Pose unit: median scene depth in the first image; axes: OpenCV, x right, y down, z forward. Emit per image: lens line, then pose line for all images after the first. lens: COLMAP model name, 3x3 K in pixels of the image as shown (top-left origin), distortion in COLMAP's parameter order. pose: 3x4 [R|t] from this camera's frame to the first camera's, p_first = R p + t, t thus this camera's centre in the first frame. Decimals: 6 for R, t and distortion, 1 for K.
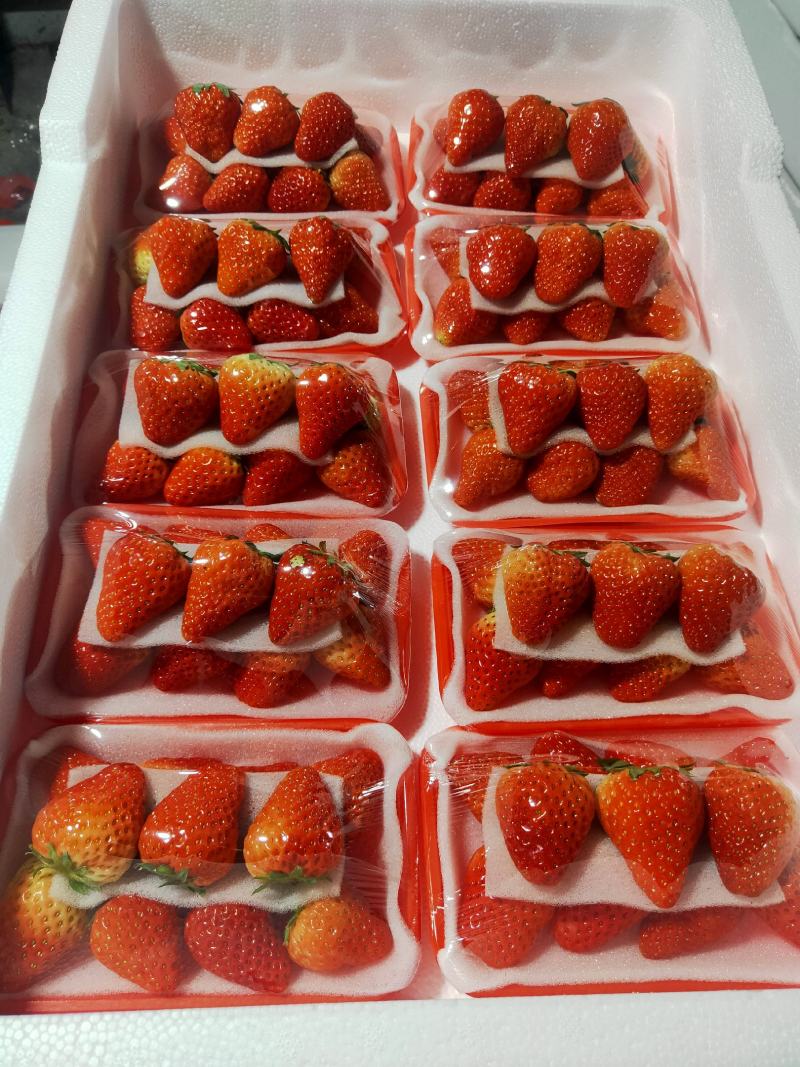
lens RADIAL K [[851.9, 0, 400.6], [0, 851.9, 533.5], [0, 0, 1]] dist [0.009926, -0.010770]
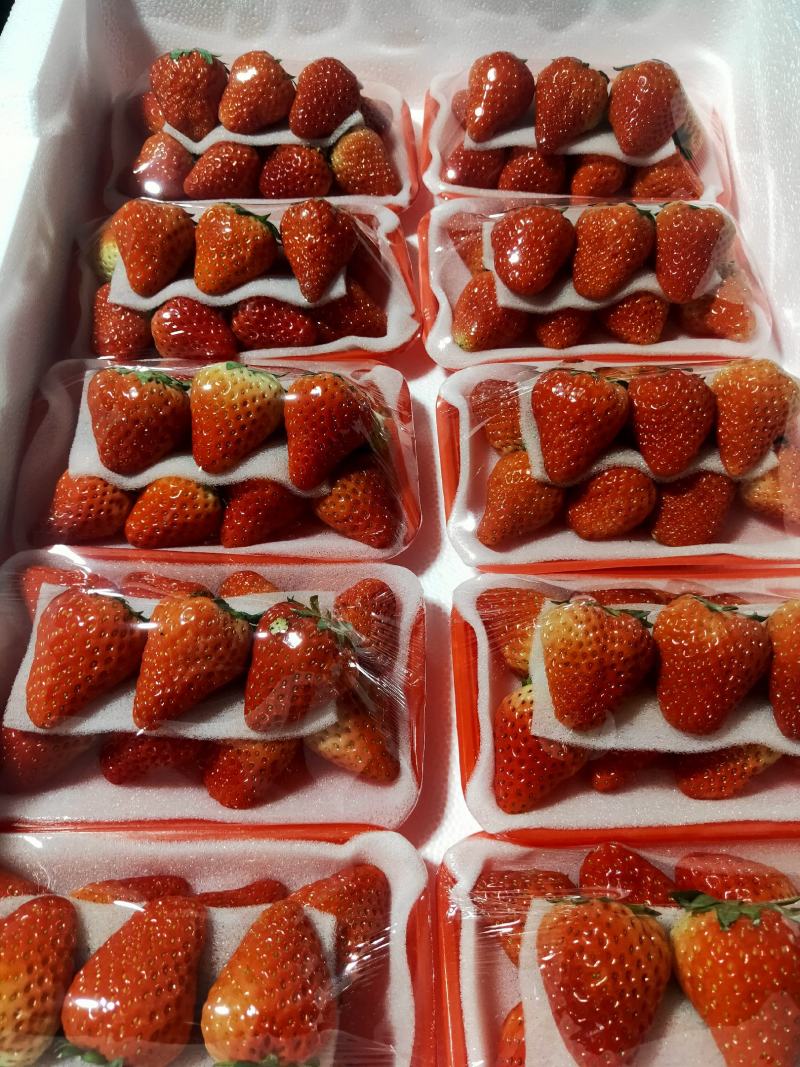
lens RADIAL K [[851.9, 0, 399.4], [0, 851.9, 533.0], [0, 0, 1]] dist [0.009926, -0.010770]
pose [[0.999699, -0.003618, -0.024267, 0.007065], [0.003358, 0.999937, -0.010744, -0.037138], [0.024304, 0.010660, 0.999648, 0.185598]]
